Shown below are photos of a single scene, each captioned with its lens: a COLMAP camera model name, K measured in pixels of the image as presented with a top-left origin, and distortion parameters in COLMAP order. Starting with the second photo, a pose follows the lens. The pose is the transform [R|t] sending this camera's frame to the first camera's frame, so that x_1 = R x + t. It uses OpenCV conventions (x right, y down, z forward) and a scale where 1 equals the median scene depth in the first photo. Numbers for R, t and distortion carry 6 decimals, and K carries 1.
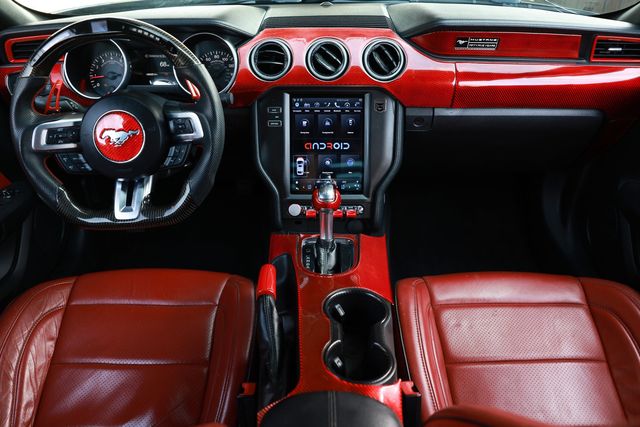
lens RADIAL K [[496.4, 0, 320.0], [0, 496.4, 213.5], [0, 0, 1]] dist [-0.123752, 0.109995]
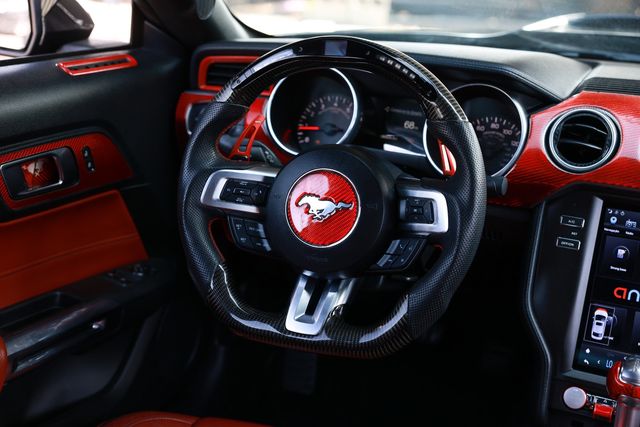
lens RADIAL K [[926.7, 0, 320.0], [0, 926.7, 213.5], [0, 0, 1]] dist [0.029130, 0.105093]
pose [[0.915151, 0.167062, -0.366863, 0.041429], [-0.255421, 0.944388, -0.207101, 0.096924], [0.311862, 0.283233, 0.906929, -0.123863]]
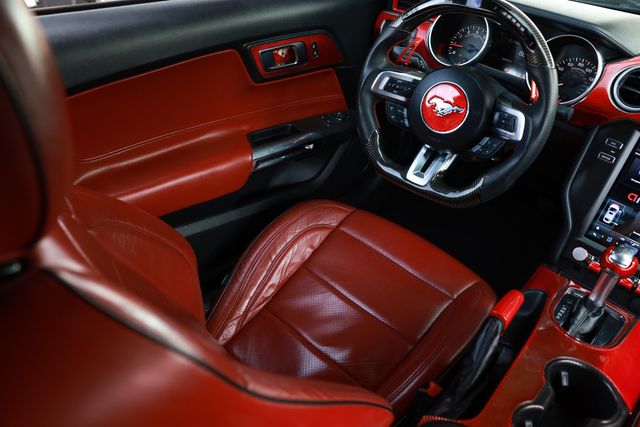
lens RADIAL K [[496.4, 0, 320.0], [0, 496.4, 213.5], [0, 0, 1]] dist [-0.123752, 0.109995]
pose [[0.725632, 0.455980, -0.515306, 0.027372], [-0.430586, 0.885058, 0.176830, -0.026440], [0.536707, 0.093570, 0.838565, 0.011871]]
